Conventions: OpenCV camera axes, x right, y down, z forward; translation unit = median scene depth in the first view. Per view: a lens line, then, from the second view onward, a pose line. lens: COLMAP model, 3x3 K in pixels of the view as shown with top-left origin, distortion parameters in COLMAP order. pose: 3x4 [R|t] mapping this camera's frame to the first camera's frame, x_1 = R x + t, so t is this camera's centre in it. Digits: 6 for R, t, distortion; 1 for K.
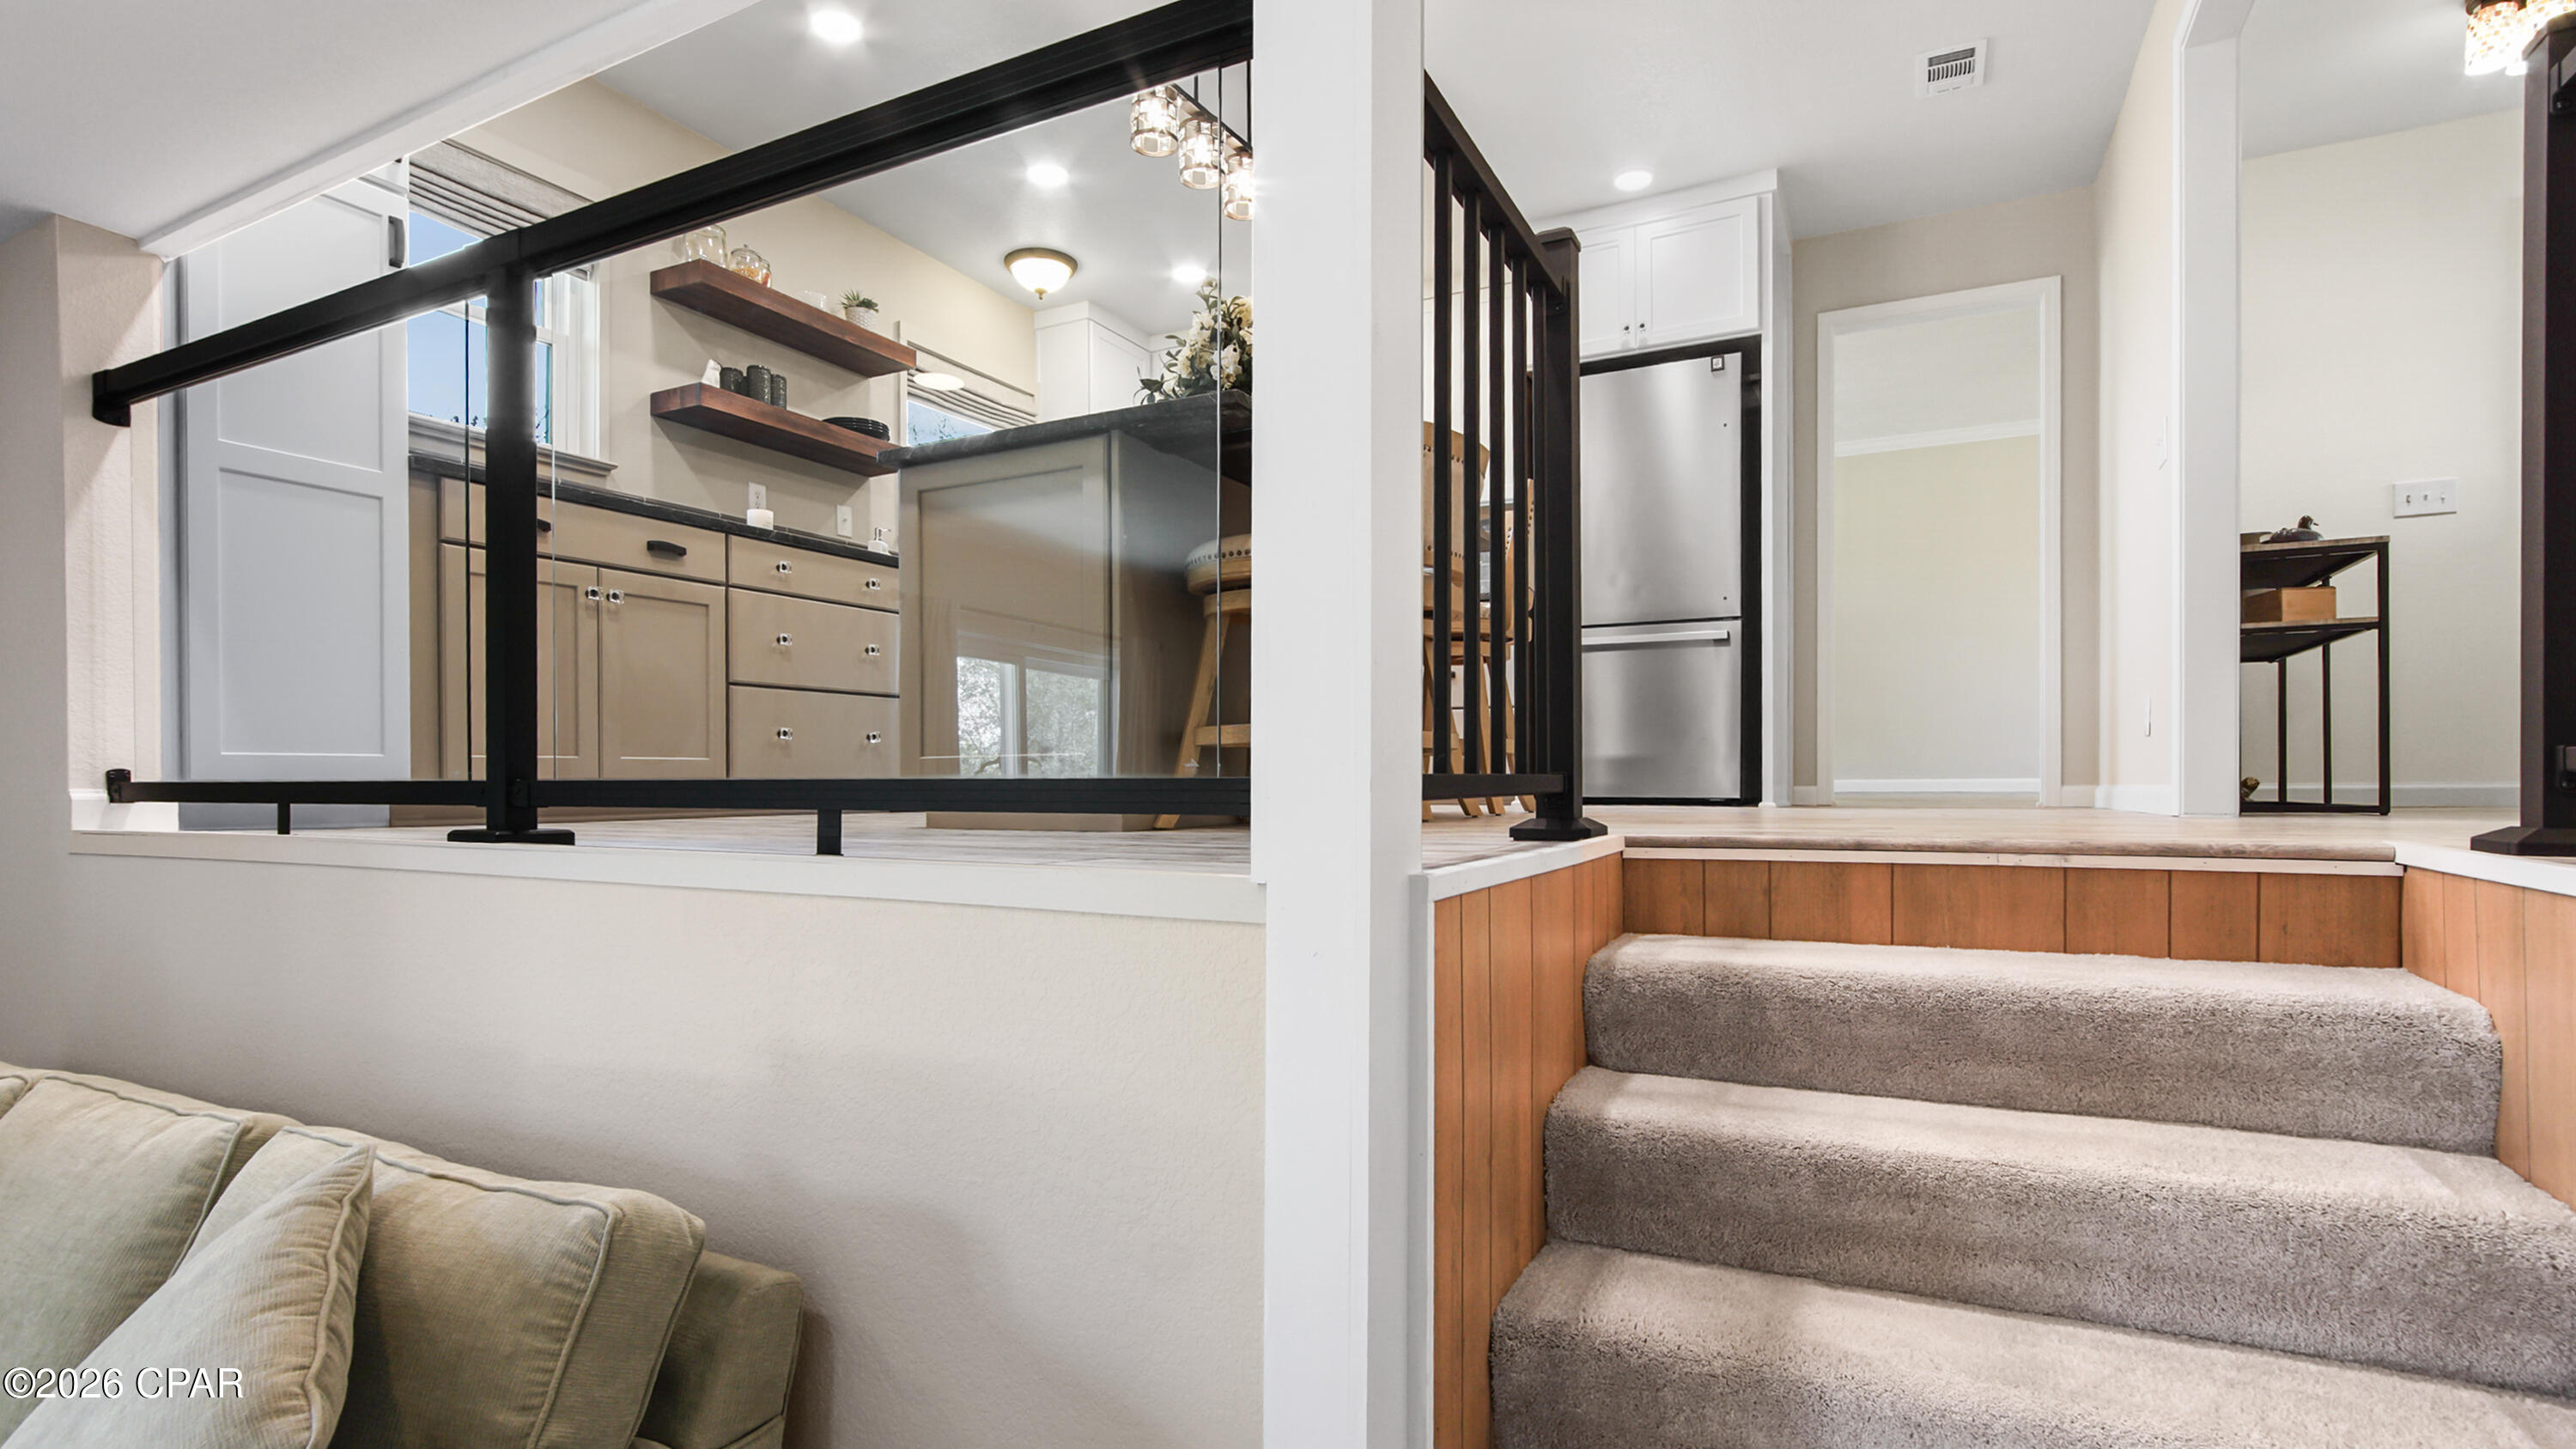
lens RADIAL K [[1229.5, 0, 1269.1], [0, 1229.5, 802.6], [0, 0, 1]] dist [0.000699, 0.000177]
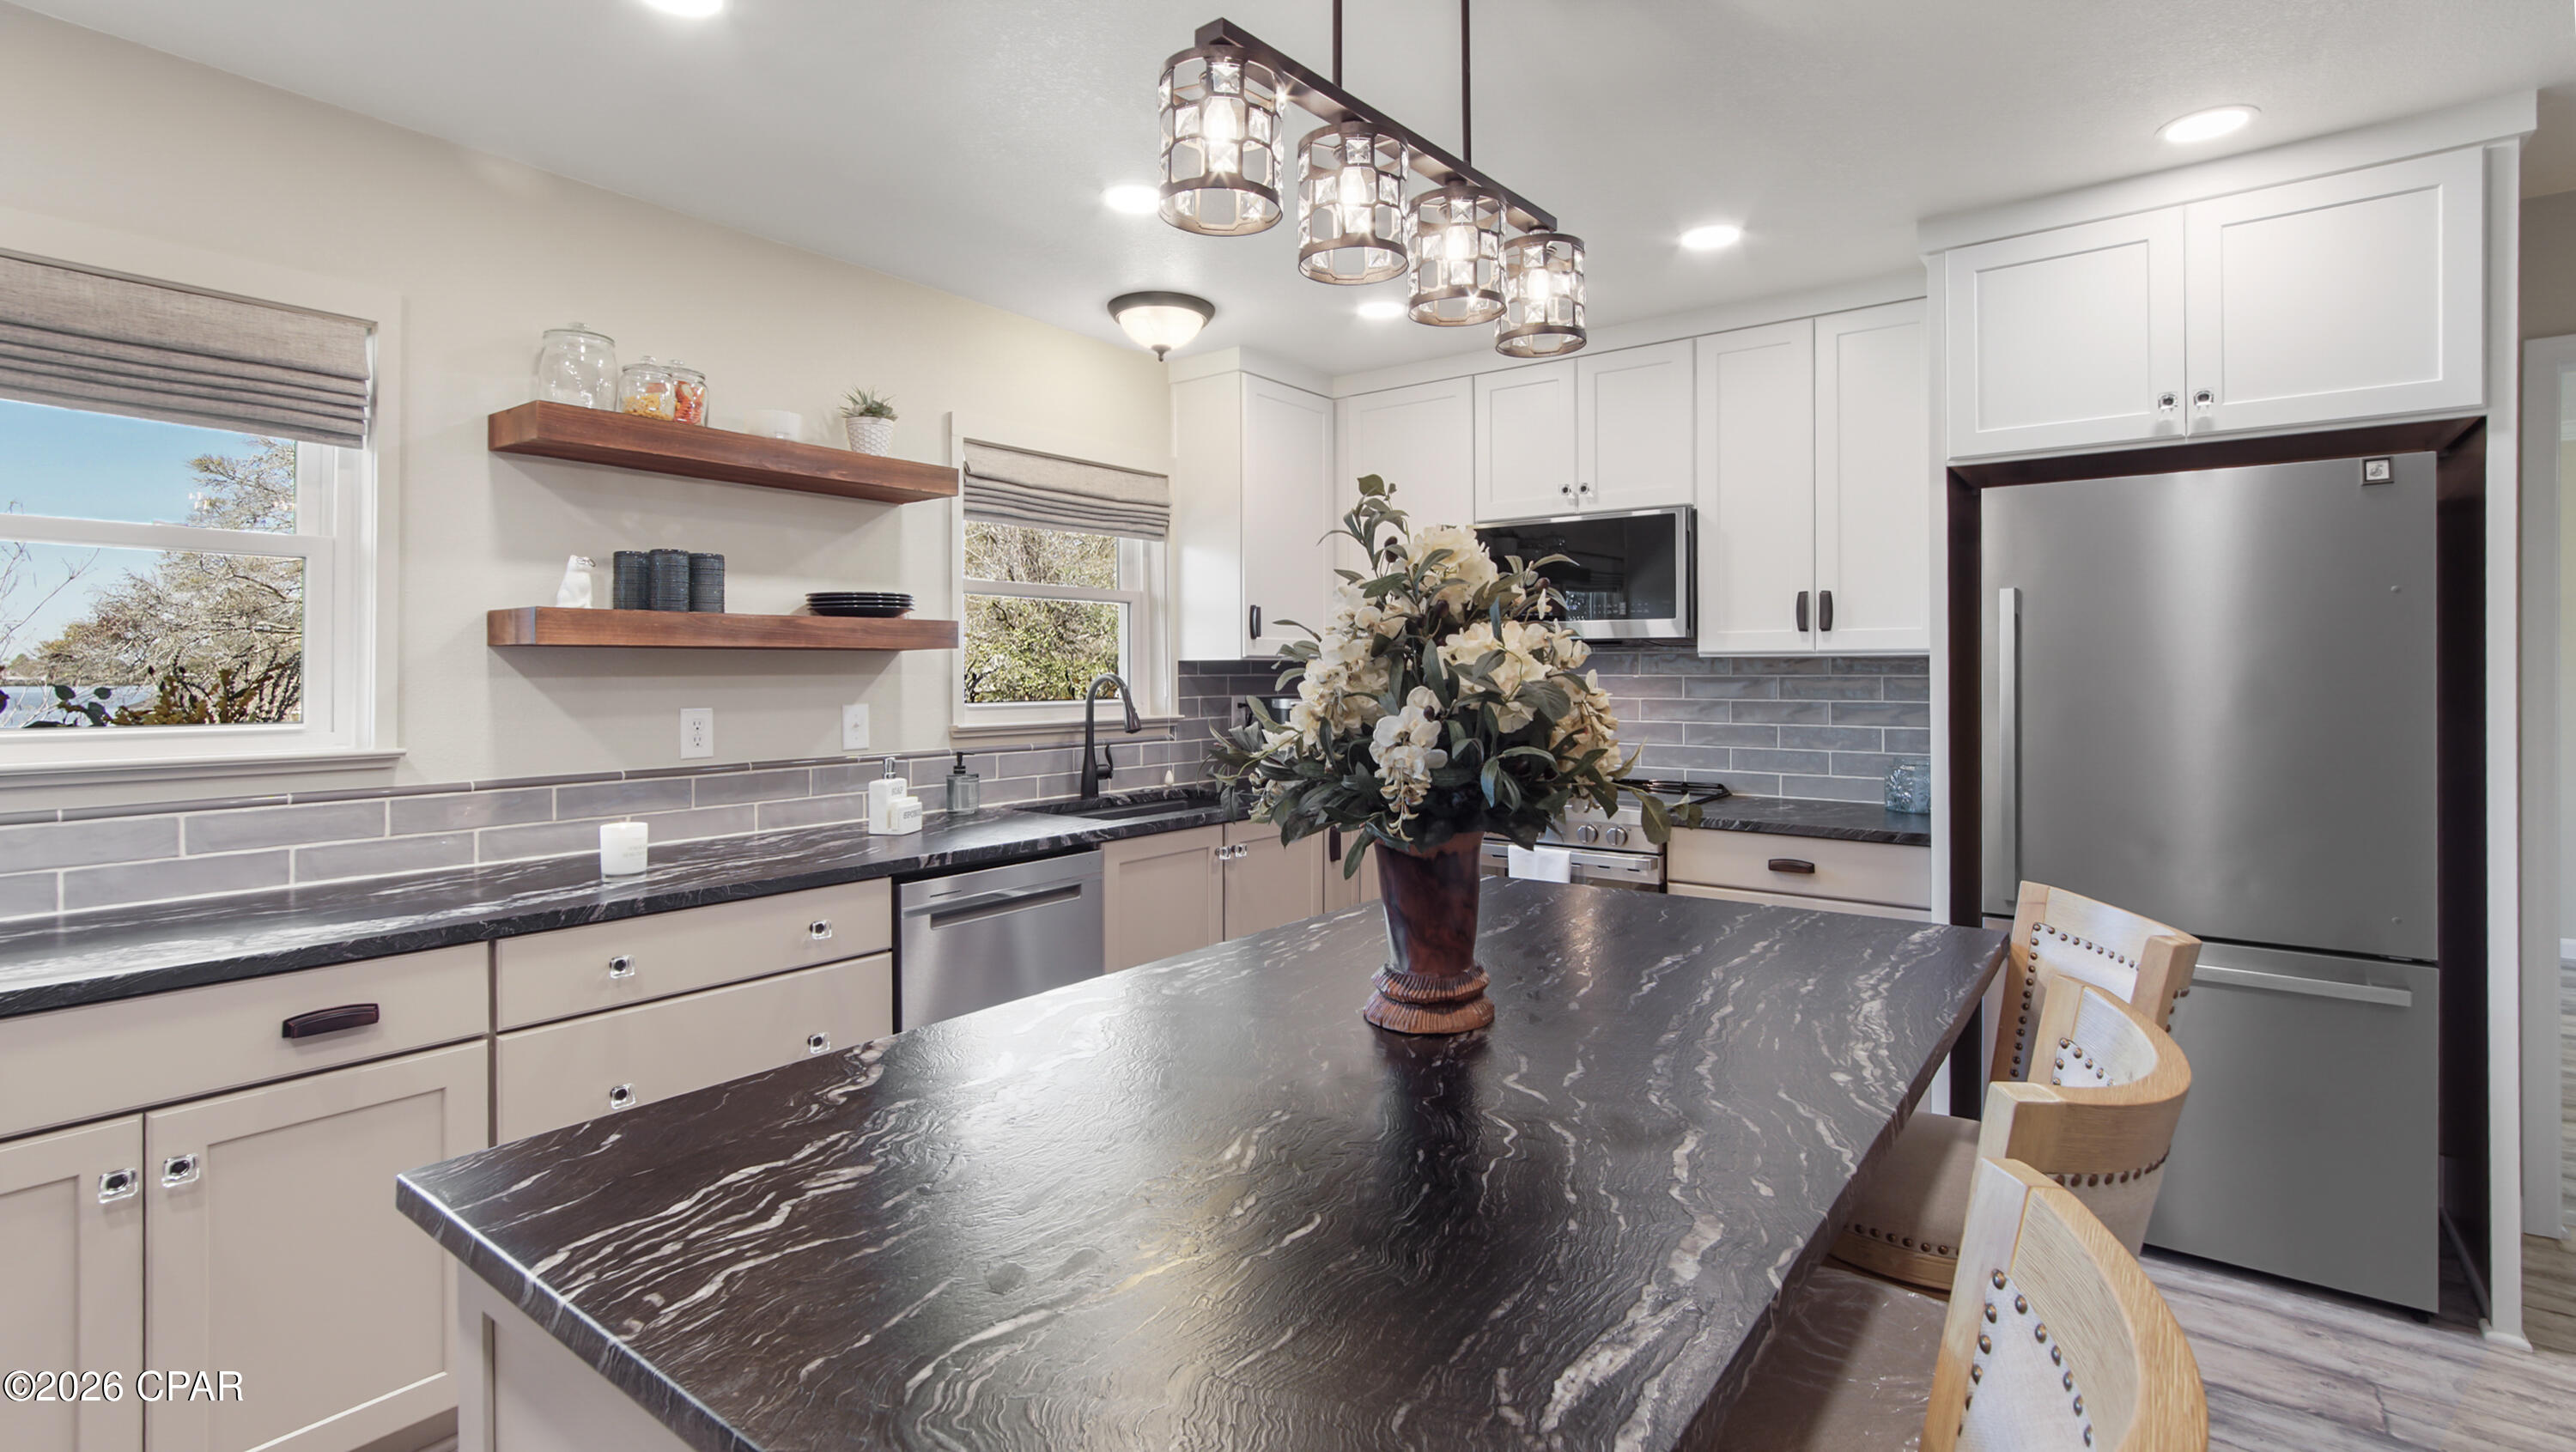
lens RADIAL K [[1175.0, 0, 1284.3], [0, 1175.0, 675.7], [0, 0, 1]] dist [0.000354, 0.000429]
pose [[0.984659, 0.003095, -0.174464, -0.005278], [-0.006519, 0.999797, -0.019054, -0.264817], [0.174370, 0.019899, 0.984479, 0.444172]]
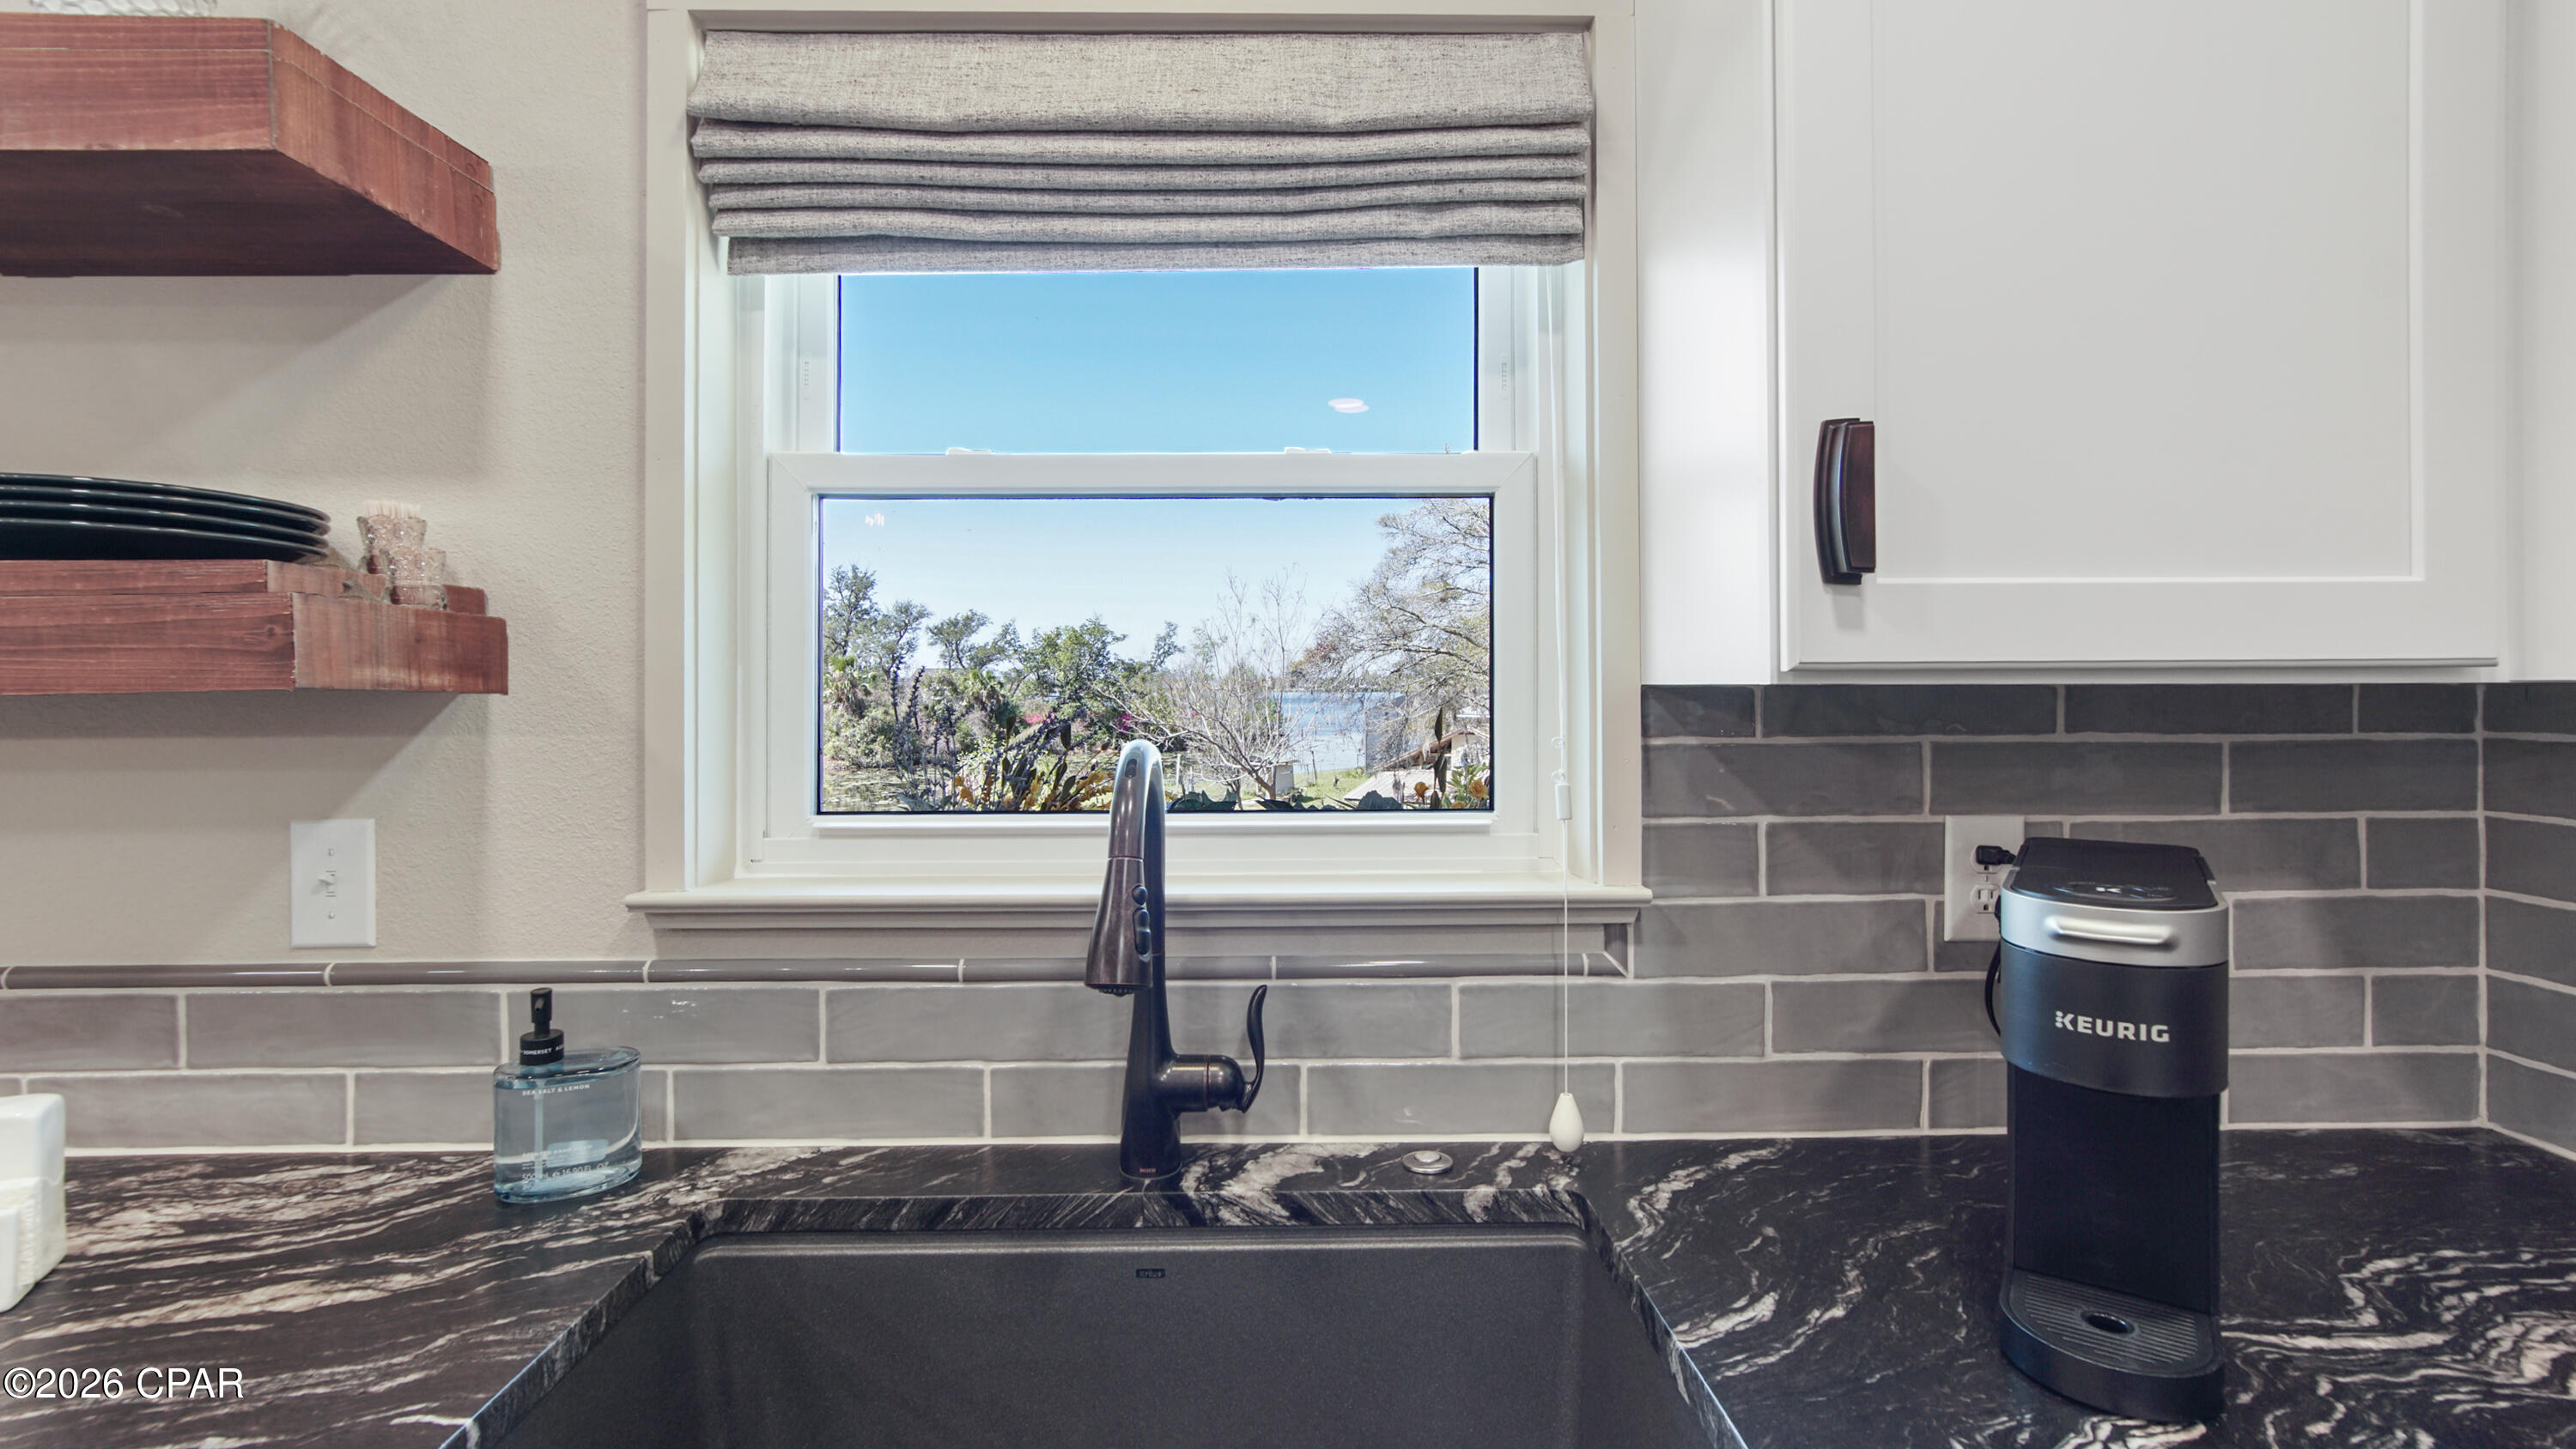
lens RADIAL K [[1180.0, 0, 1283.7], [0, 1180.0, 689.8], [0, 0, 1]] dist [-0.017363, -0.000080]
pose [[0.481393, 0.006433, -0.876481, -0.063250], [-0.020208, 0.999789, -0.003760, -0.289628], [0.876272, 0.019522, 0.481421, 1.132074]]
